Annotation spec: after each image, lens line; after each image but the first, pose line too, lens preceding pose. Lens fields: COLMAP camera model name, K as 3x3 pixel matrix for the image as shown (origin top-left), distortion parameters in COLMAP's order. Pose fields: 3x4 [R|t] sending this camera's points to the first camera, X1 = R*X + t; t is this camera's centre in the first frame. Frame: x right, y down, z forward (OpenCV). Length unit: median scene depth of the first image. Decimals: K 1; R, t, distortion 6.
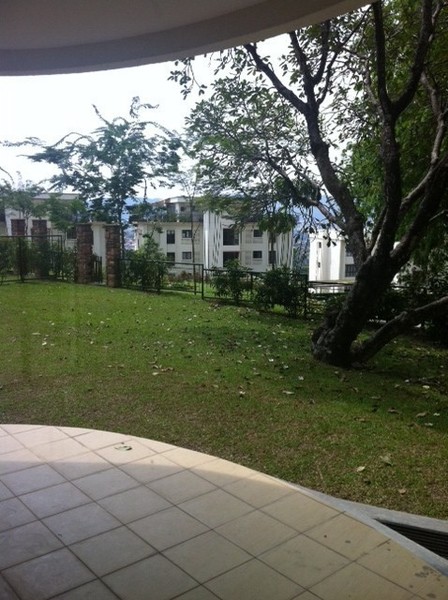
lens RADIAL K [[520.4, 0, 231.1], [0, 520.4, 291.4], [0, 0, 1]] dist [0.055918, -0.042948]
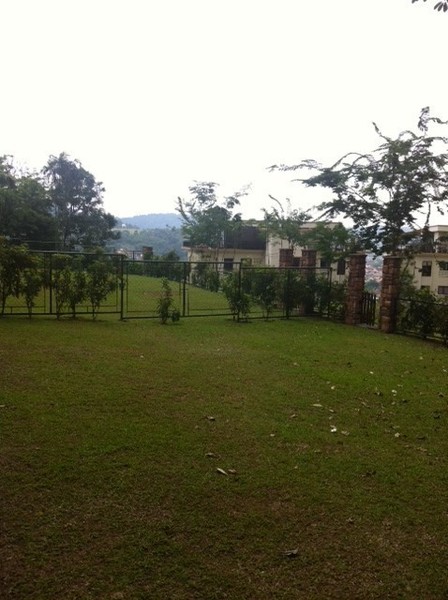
lens RADIAL K [[520.4, 0, 223.8], [0, 520.4, 300.7], [0, 0, 1]] dist [0.055918, -0.042948]
pose [[0.887569, 0.066389, -0.455867, -0.066851], [-0.083383, 0.996368, -0.017242, -0.017975], [0.453066, 0.053315, 0.889881, 0.116460]]
